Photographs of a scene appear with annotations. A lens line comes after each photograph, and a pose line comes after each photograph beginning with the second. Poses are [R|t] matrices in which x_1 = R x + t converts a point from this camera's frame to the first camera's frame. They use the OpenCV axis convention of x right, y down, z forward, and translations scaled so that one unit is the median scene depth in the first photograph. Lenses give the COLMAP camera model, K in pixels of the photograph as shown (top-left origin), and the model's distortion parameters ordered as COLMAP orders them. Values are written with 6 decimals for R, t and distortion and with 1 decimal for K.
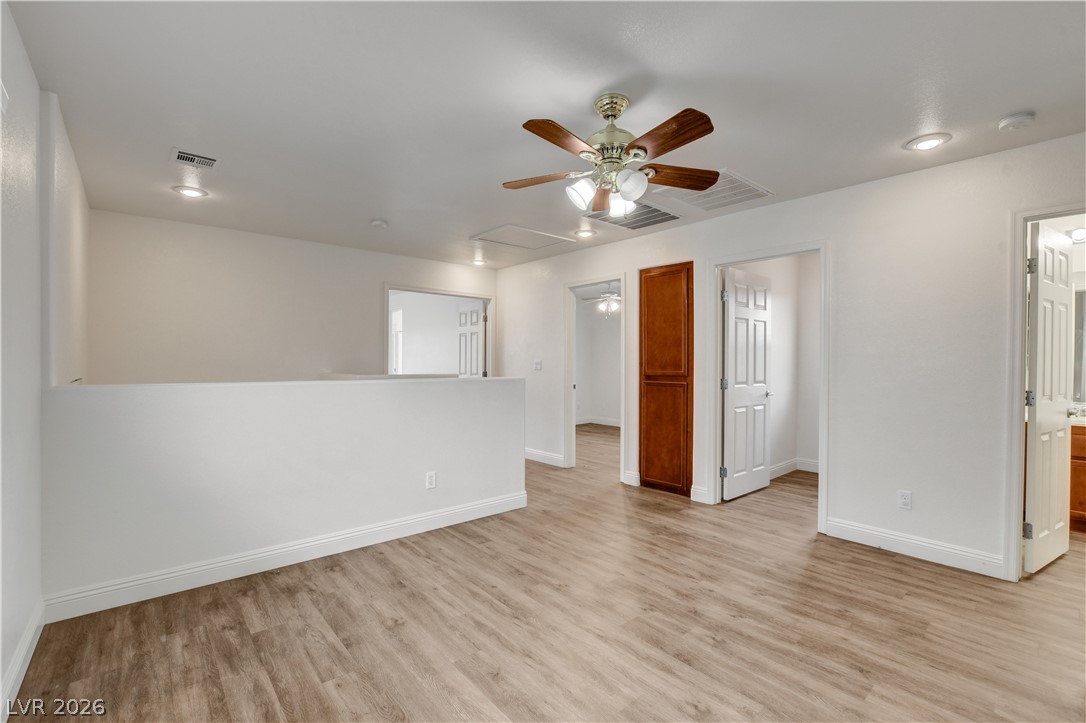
lens RADIAL K [[469.8, 0, 538.1], [0, 469.8, 363.8], [0, 0, 1]] dist [-0.021421, 0.000829]
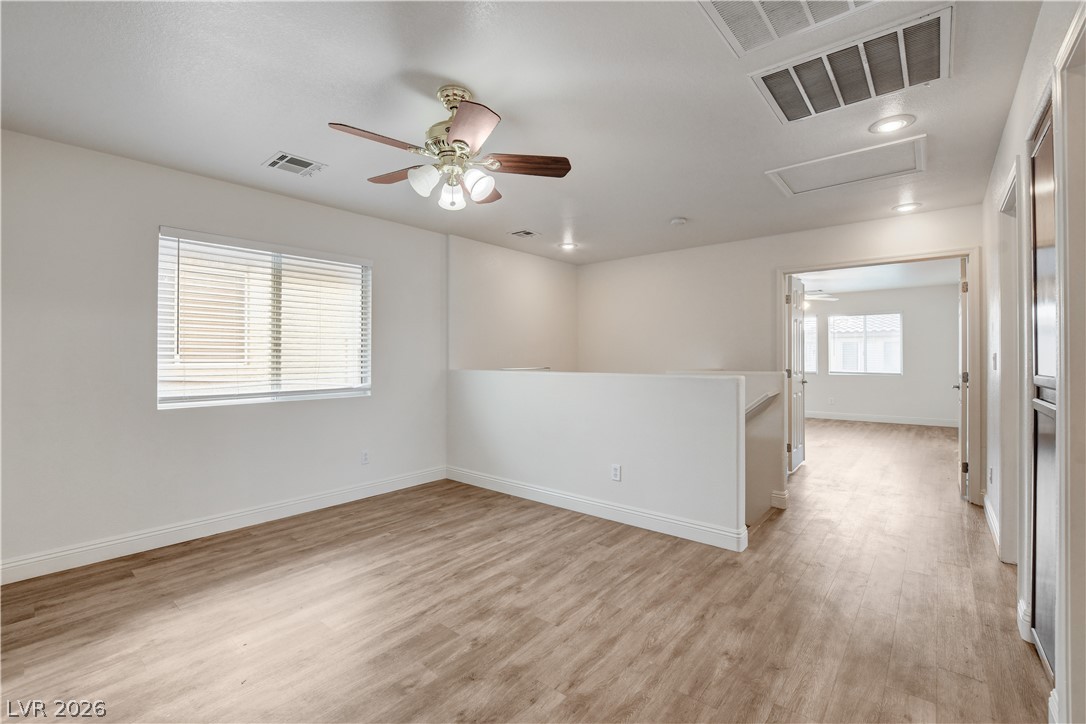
lens RADIAL K [[469.8, 0, 538.8], [0, 469.8, 360.0], [0, 0, 1]] dist [-0.021421, 0.000829]
pose [[0.167049, -0.001196, -0.985948, 0.978944], [-0.002873, 0.999994, -0.001700, 0.006394], [0.985944, 0.003117, 0.167045, 0.860222]]
